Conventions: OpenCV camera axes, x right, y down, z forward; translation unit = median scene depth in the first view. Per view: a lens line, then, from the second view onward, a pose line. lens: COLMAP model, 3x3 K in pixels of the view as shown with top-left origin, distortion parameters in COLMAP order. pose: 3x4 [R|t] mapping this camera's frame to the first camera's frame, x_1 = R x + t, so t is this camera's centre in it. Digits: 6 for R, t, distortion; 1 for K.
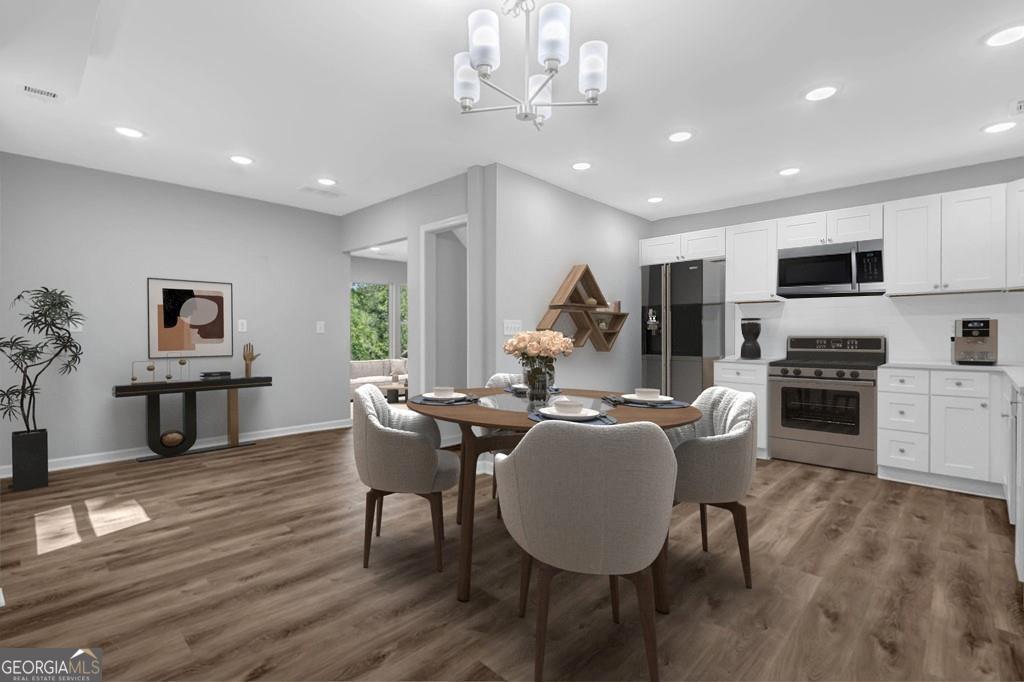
lens RADIAL K [[484.4, 0, 511.8], [0, 484.4, 347.2], [0, 0, 1]] dist [0.026569, -0.000068]
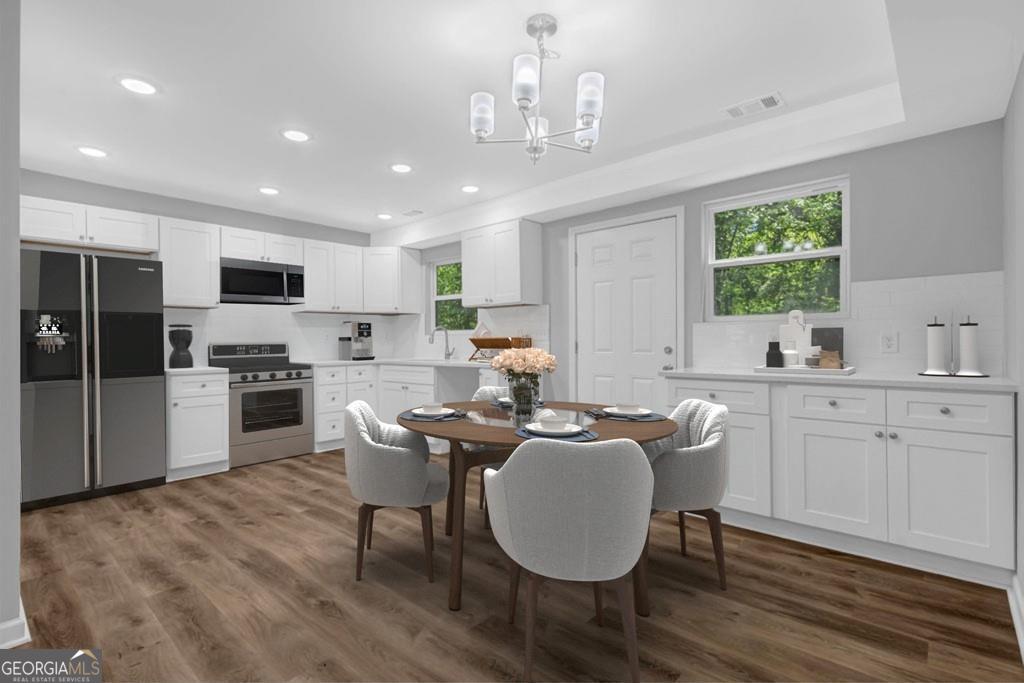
lens RADIAL K [[506.5, 0, 512.0], [0, 506.5, 341.5], [0, 0, 1]] dist [0.000305, -0.000079]
pose [[-0.070167, 0.007079, 0.997510, -0.554734], [0.029097, 0.999564, -0.005047, -0.003919], [-0.997111, 0.028670, -0.070342, 0.527315]]
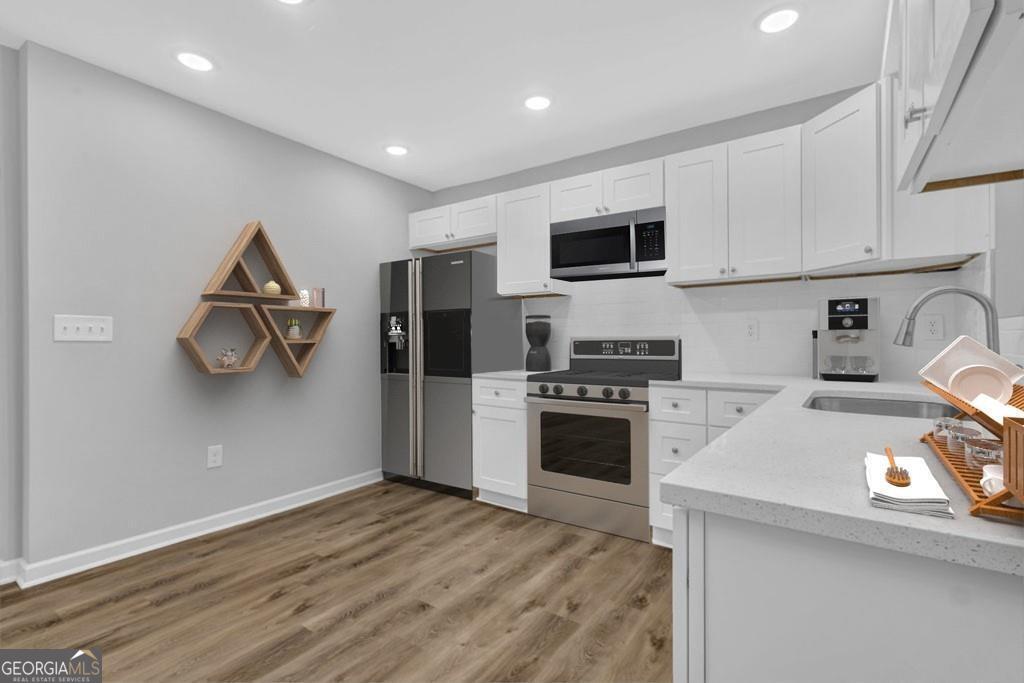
lens RADIAL K [[473.9, 0, 513.5], [0, 473.9, 337.3], [0, 0, 1]] dist [0.018528, -0.000084]
pose [[0.994028, -0.015307, 0.108048, 0.442197], [0.016872, 0.999765, -0.013593, -0.018468], [-0.107814, 0.015335, 0.994053, 0.321349]]
